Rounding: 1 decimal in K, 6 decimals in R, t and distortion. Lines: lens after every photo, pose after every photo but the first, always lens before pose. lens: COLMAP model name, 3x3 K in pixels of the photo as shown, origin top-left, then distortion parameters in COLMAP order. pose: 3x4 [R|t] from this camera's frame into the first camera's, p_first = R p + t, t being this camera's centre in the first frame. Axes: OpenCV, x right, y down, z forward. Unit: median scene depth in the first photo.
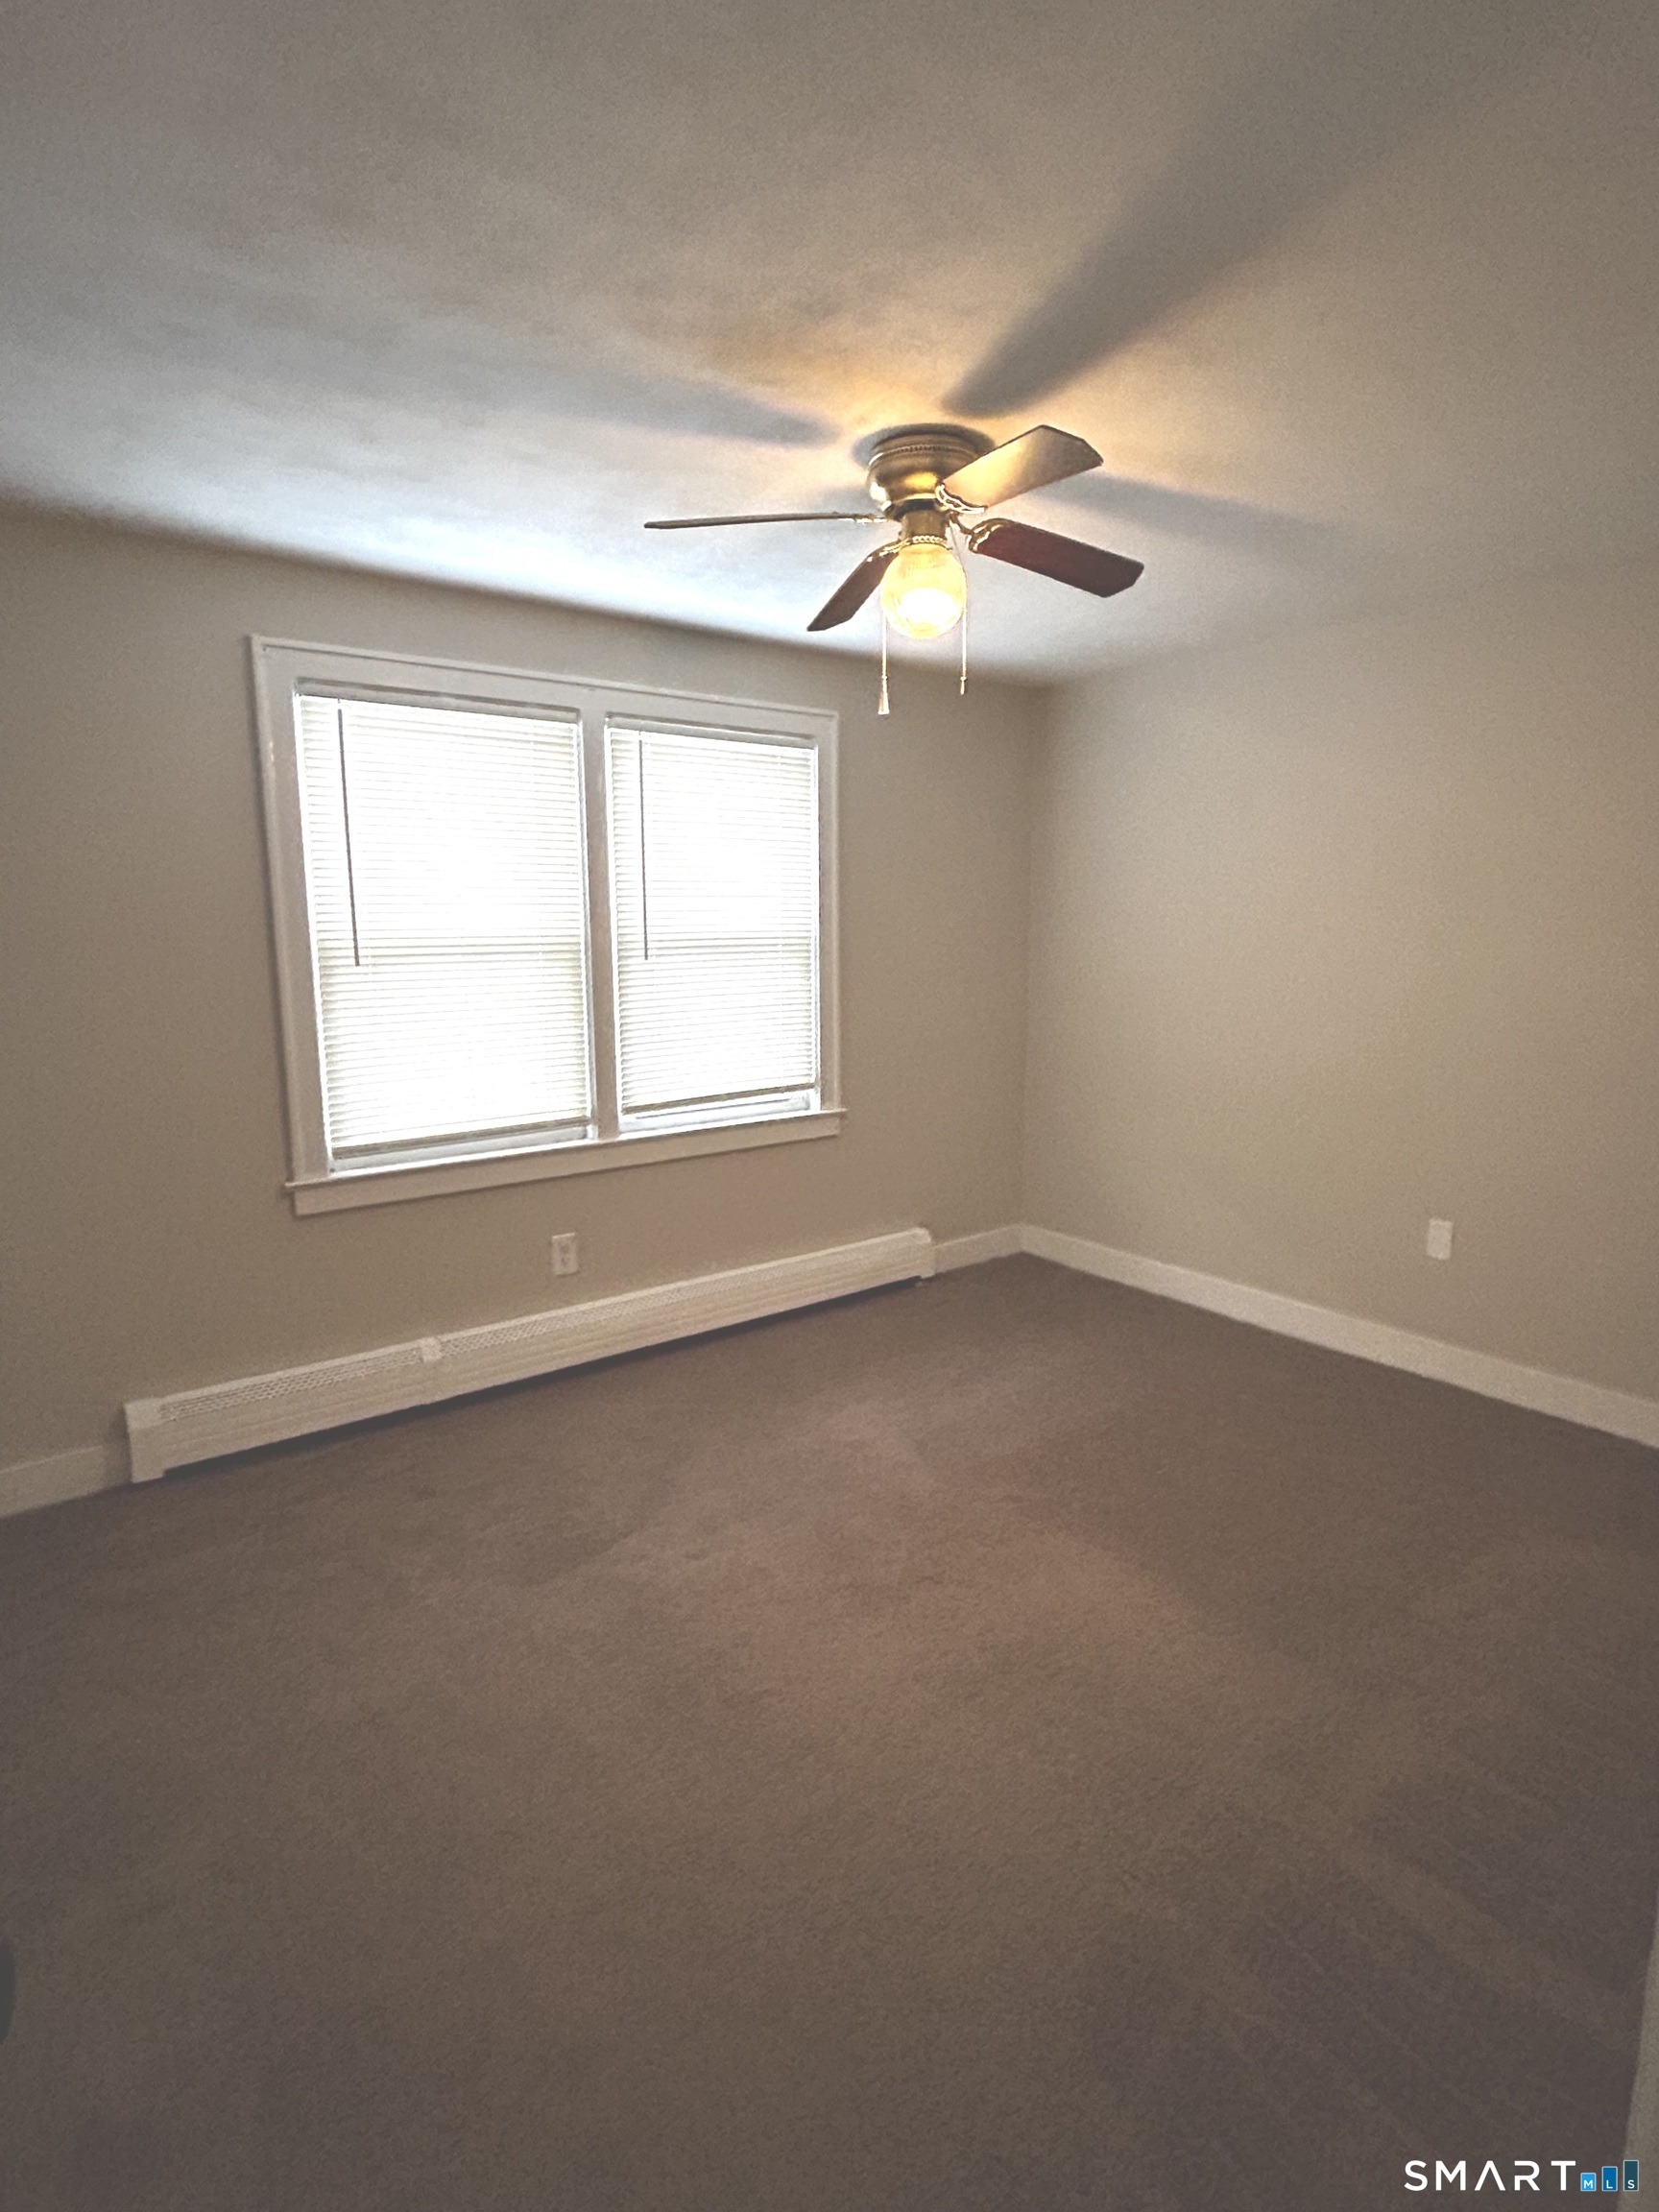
lens RADIAL K [[1157.8, 0, 840.1], [0, 1157.8, 1099.0], [0, 0, 1]] dist [-0.006787, 0.001177]
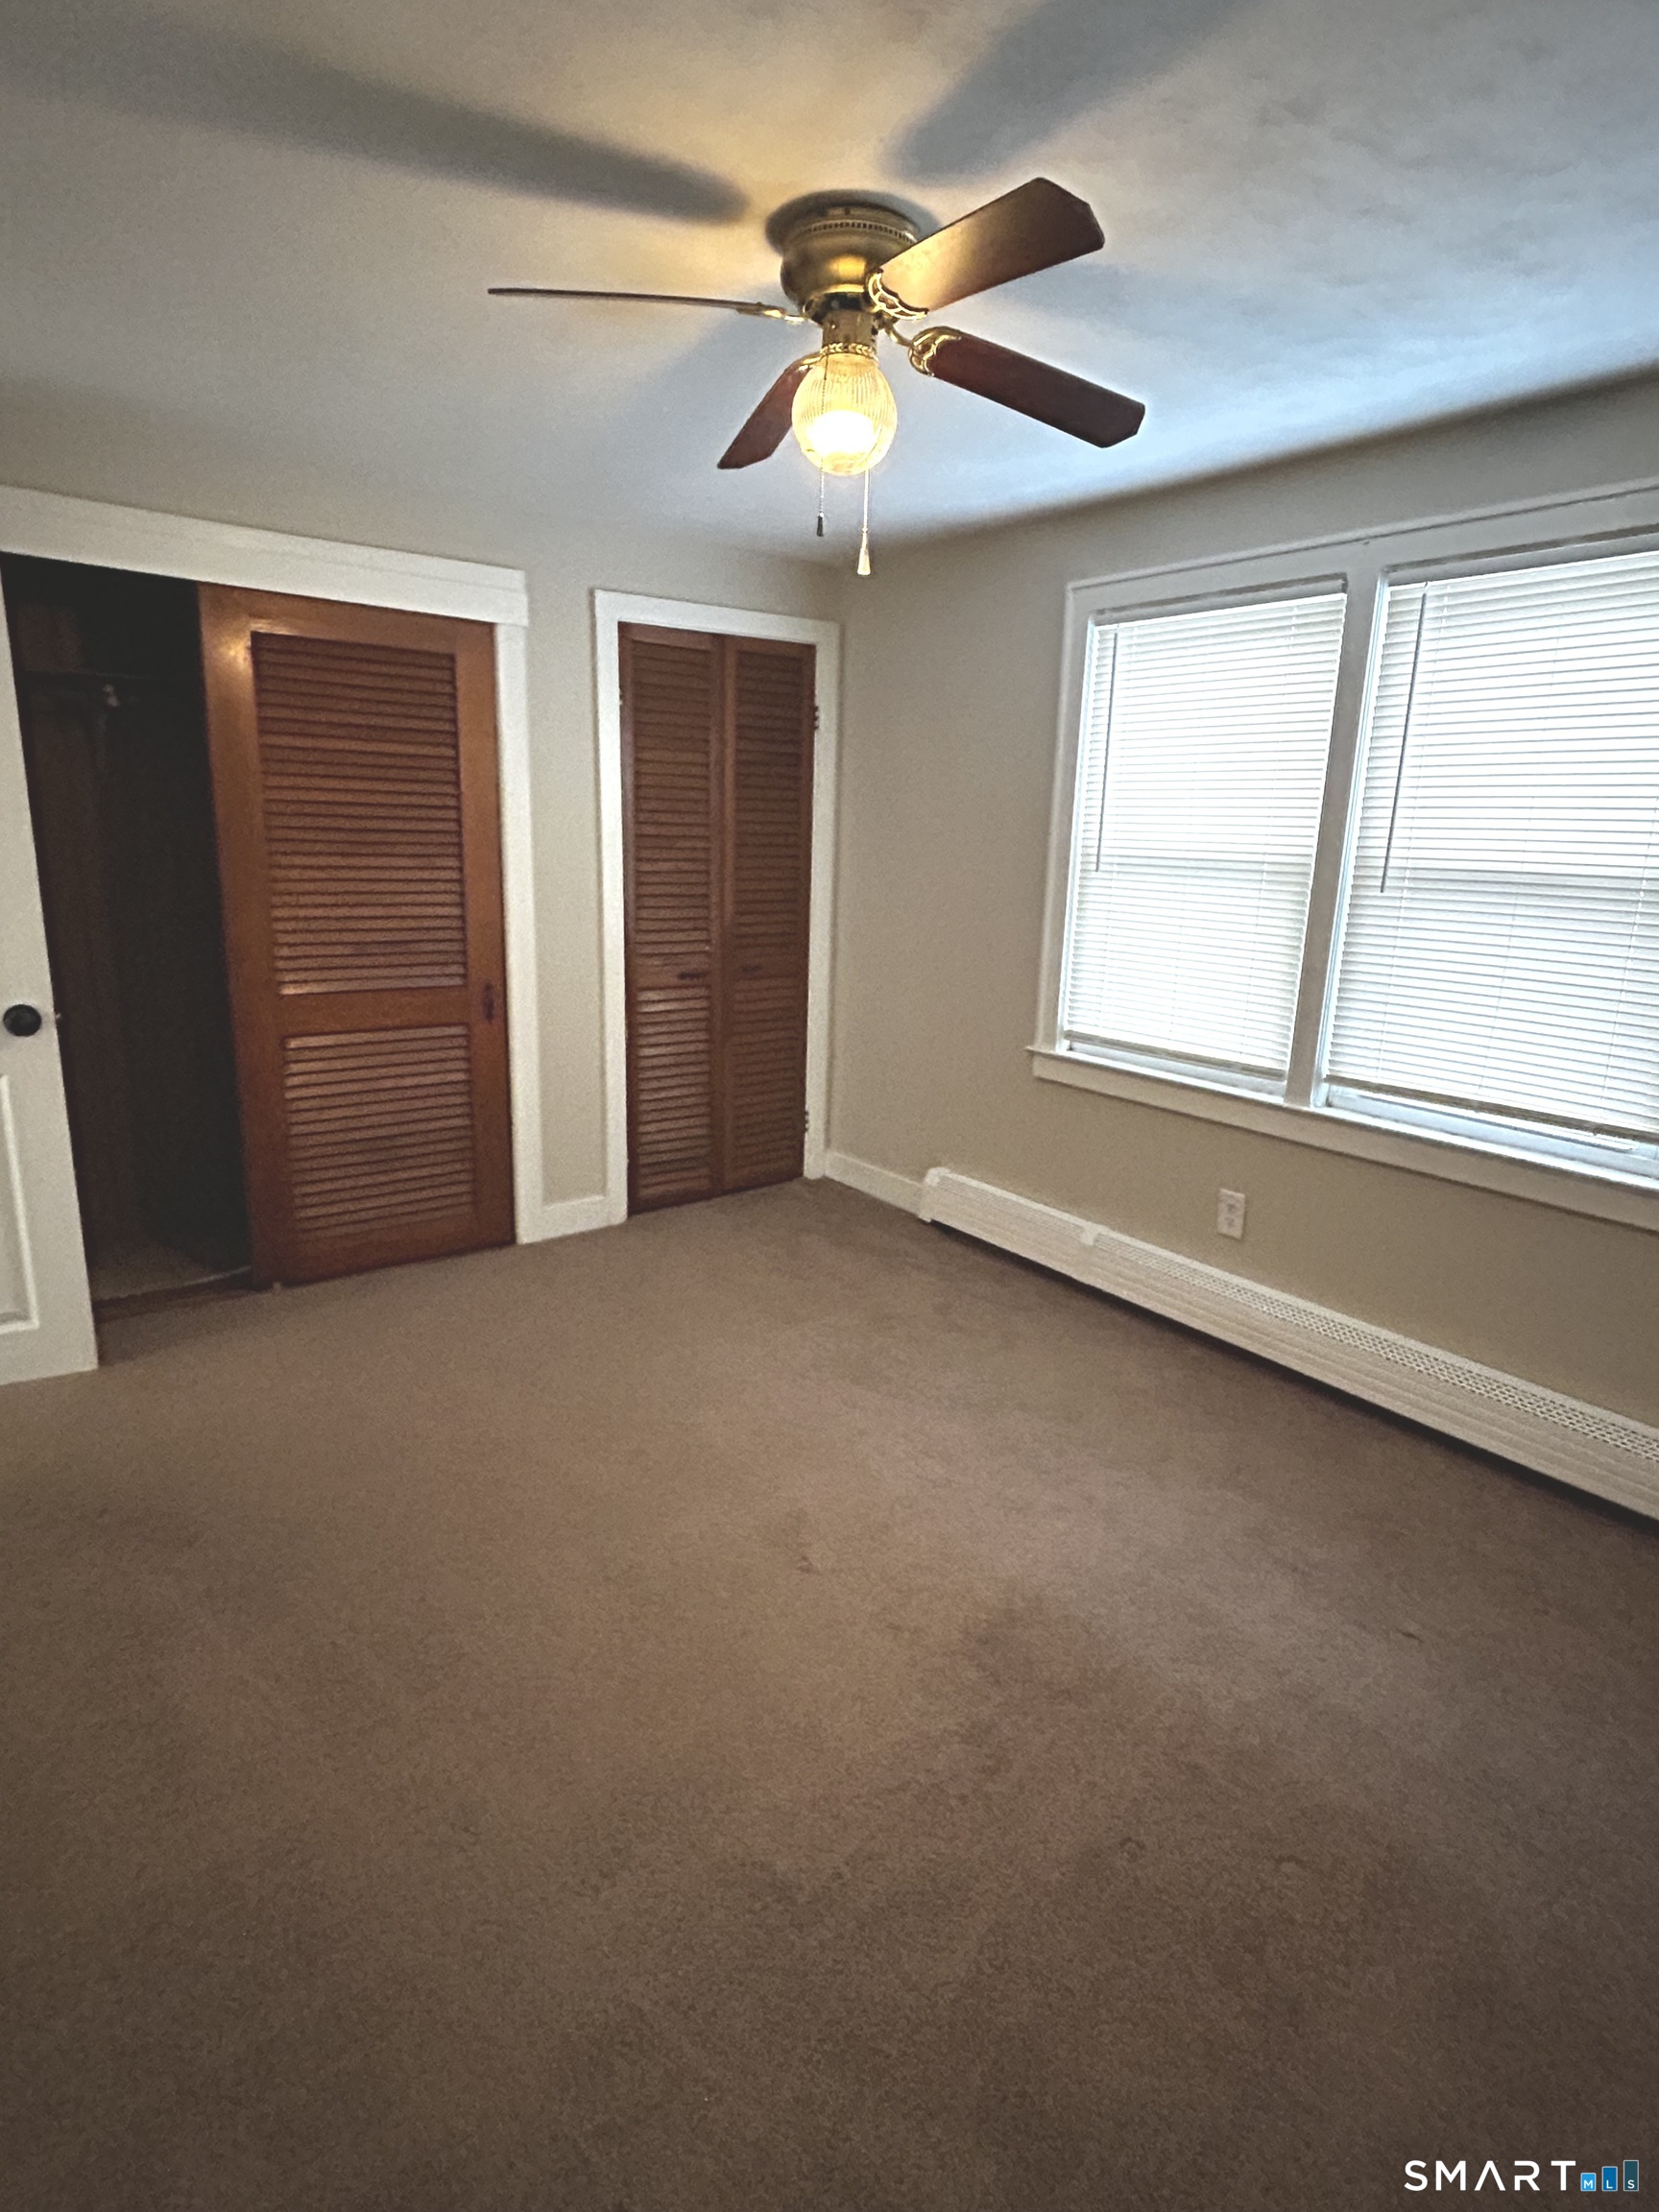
lens RADIAL K [[1157.8, 0, 840.1], [0, 1157.8, 1099.0], [0, 0, 1]] dist [-0.006787, 0.001177]
pose [[-0.001019, 0.237740, -0.971328, 0.636736], [-0.185144, 0.954491, 0.233813, -0.108101], [0.982711, 0.180074, 0.043043, 0.675589]]
